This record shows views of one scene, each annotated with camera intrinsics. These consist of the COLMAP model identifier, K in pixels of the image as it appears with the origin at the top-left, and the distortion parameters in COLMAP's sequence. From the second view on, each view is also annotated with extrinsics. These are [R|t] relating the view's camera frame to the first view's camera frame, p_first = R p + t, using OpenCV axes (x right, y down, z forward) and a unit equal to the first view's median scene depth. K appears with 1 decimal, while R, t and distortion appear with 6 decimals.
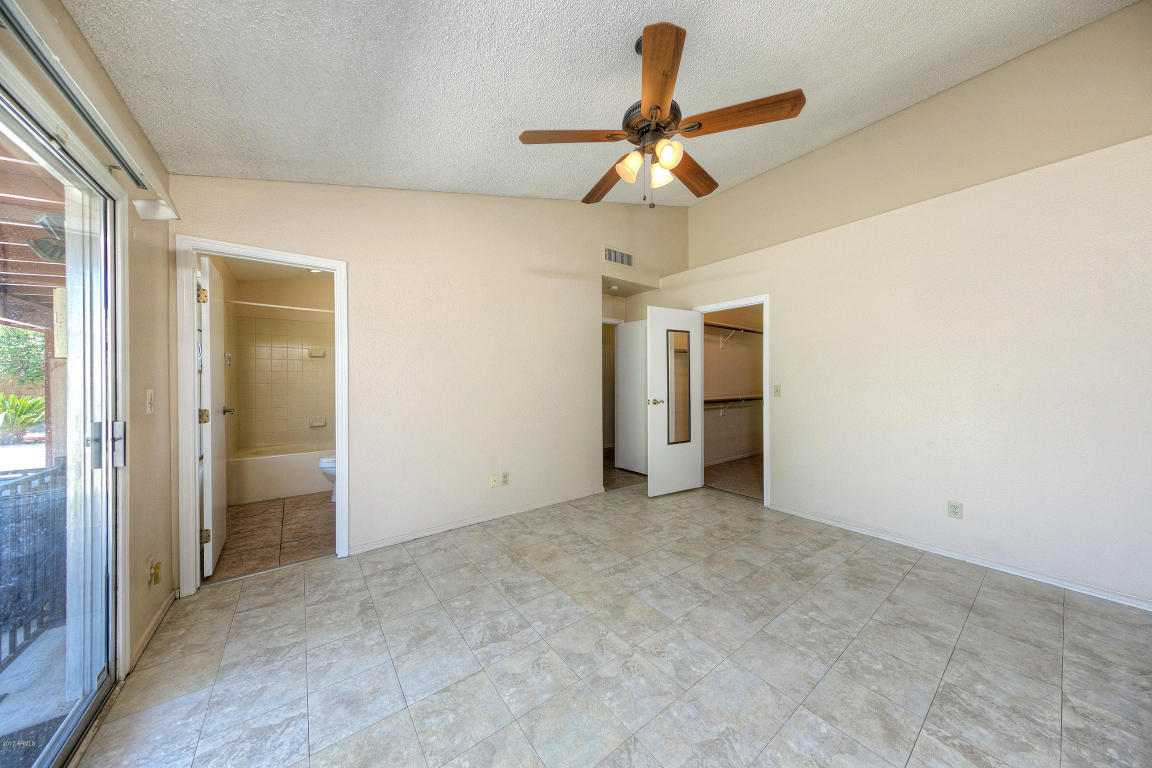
lens RADIAL K [[374.0, 0, 583.2], [0, 374.0, 383.2], [0, 0, 1]] dist [0.004857, -0.000270]
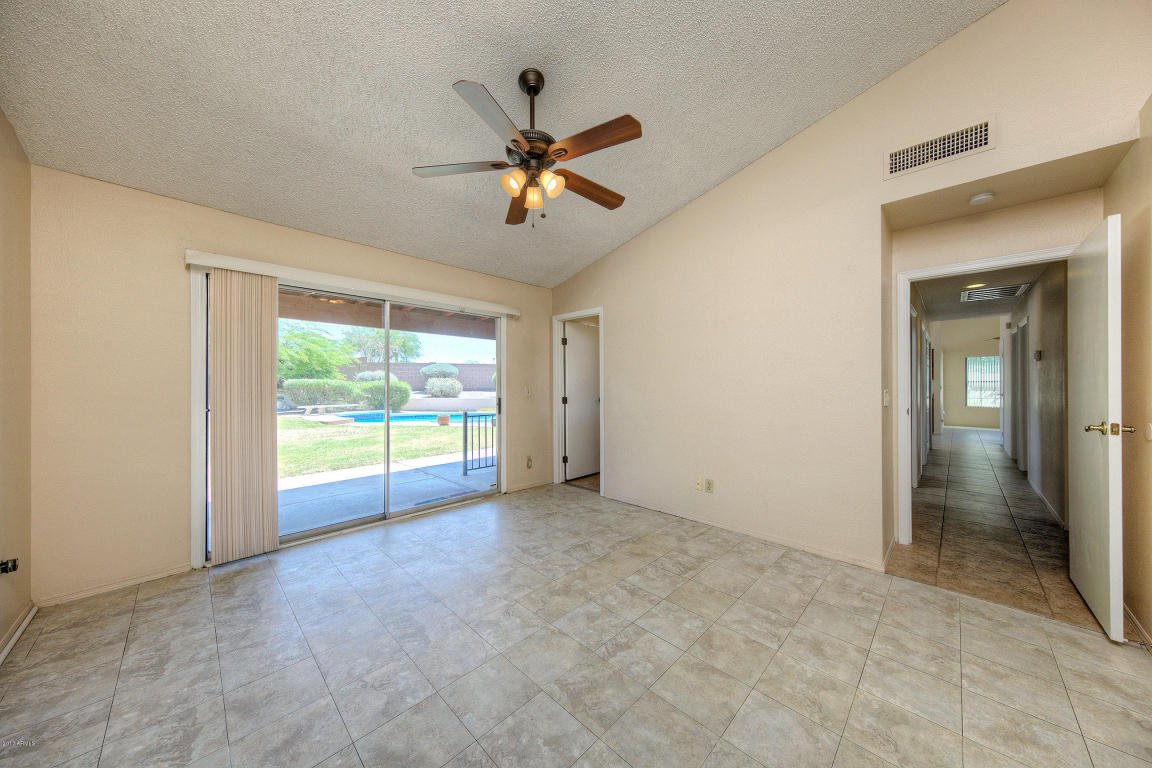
lens RADIAL K [[396.6, 0, 580.0], [0, 396.6, 387.5], [0, 0, 1]] dist [0.006543, -0.000311]
pose [[0.122664, 0.015596, -0.992326, 1.019511], [-0.010383, 0.999842, 0.014431, -0.006973], [0.992394, 0.008534, 0.122806, 0.744373]]
